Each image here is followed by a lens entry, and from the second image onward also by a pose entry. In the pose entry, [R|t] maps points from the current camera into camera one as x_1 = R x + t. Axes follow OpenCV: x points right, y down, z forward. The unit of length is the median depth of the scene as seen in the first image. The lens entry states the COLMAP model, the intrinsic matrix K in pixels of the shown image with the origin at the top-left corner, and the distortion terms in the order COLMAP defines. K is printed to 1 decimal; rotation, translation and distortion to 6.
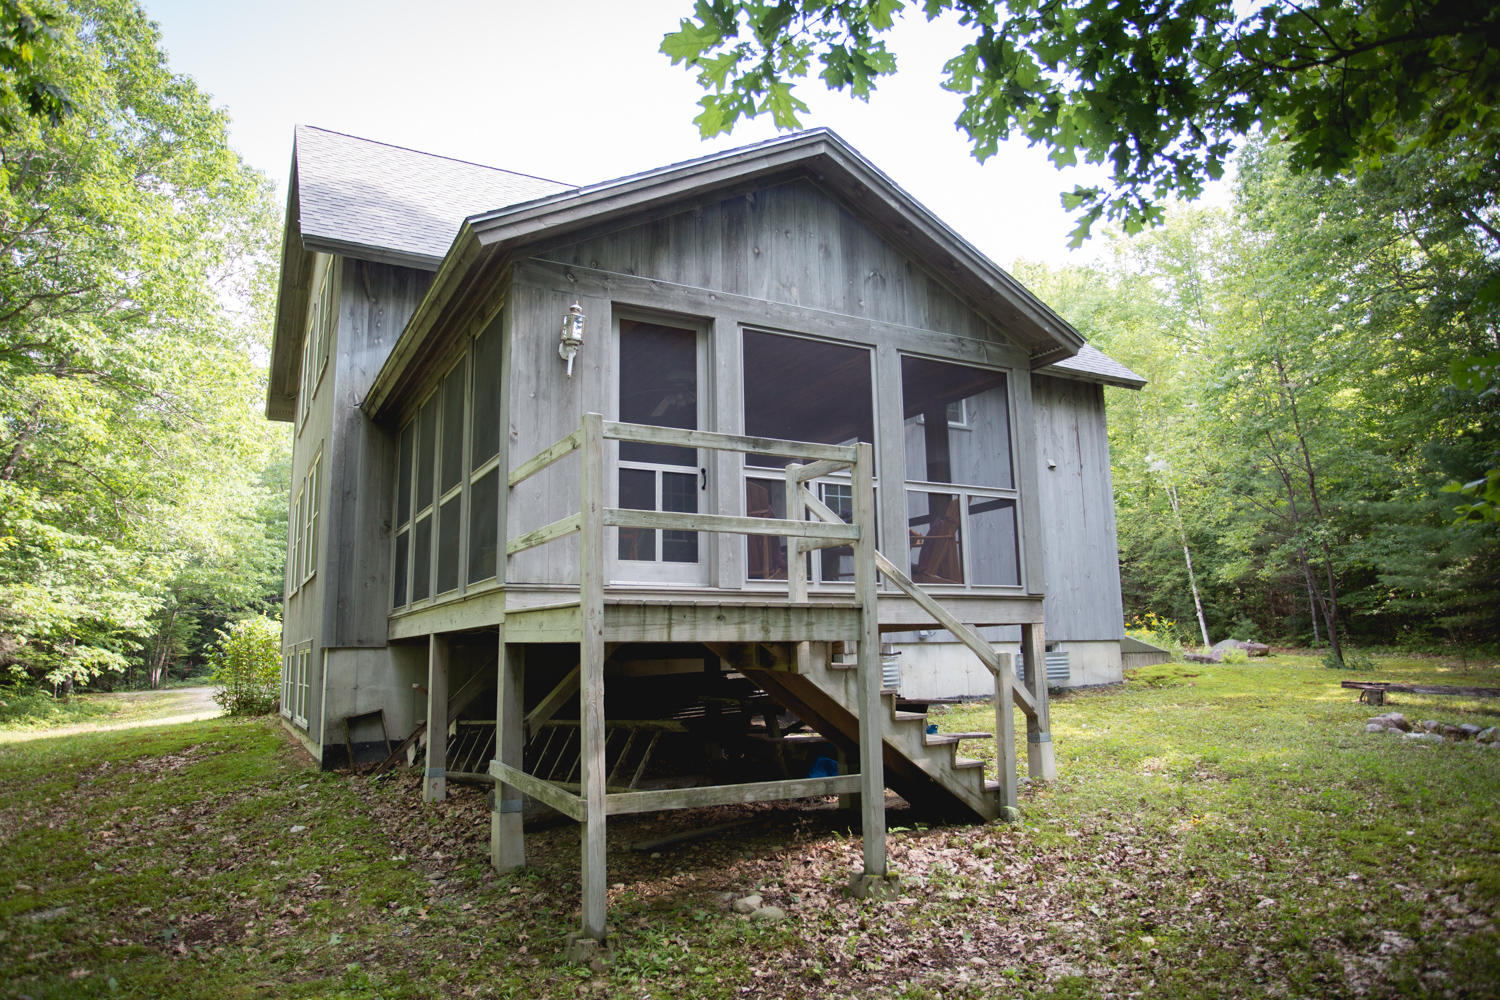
lens RADIAL K [[924.1, 0, 750.0], [0, 924.1, 500.0], [0, 0, 1]] dist [0.000883, 0.000009]
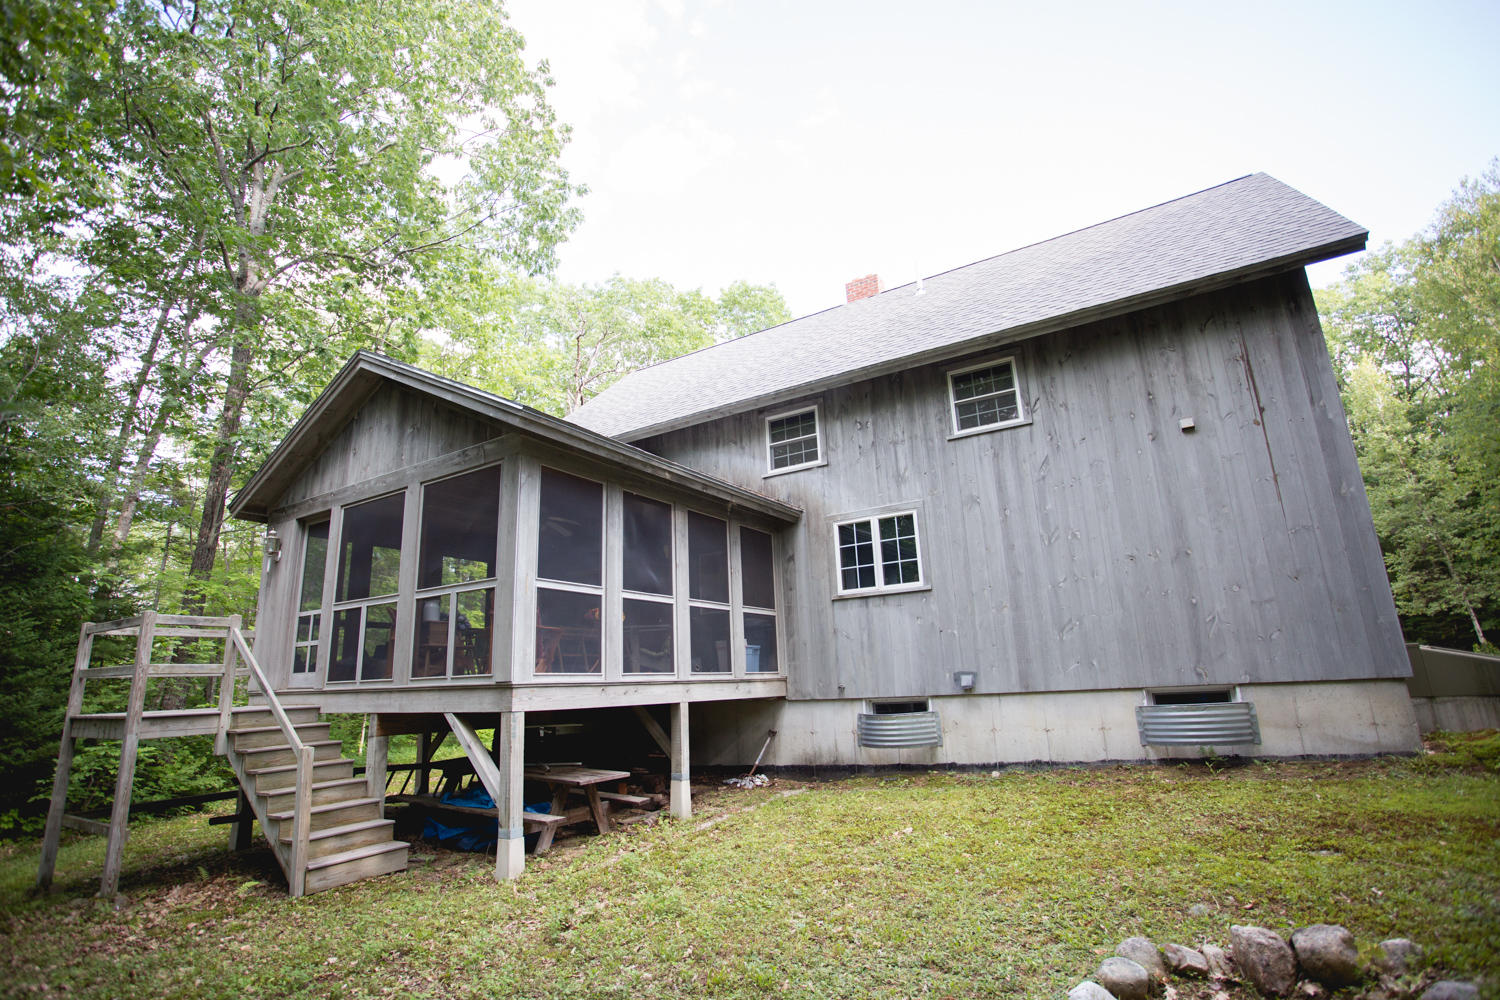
lens RADIAL K [[726.3, 0, 750.0], [0, 726.3, 500.0], [0, 0, 1]] dist [-0.001103, 0.000284]
pose [[0.506445, -0.223384, -0.832834, 1.205466], [0.171268, 0.972676, -0.156745, 0.090404], [0.845092, -0.063255, 0.530866, 0.863357]]
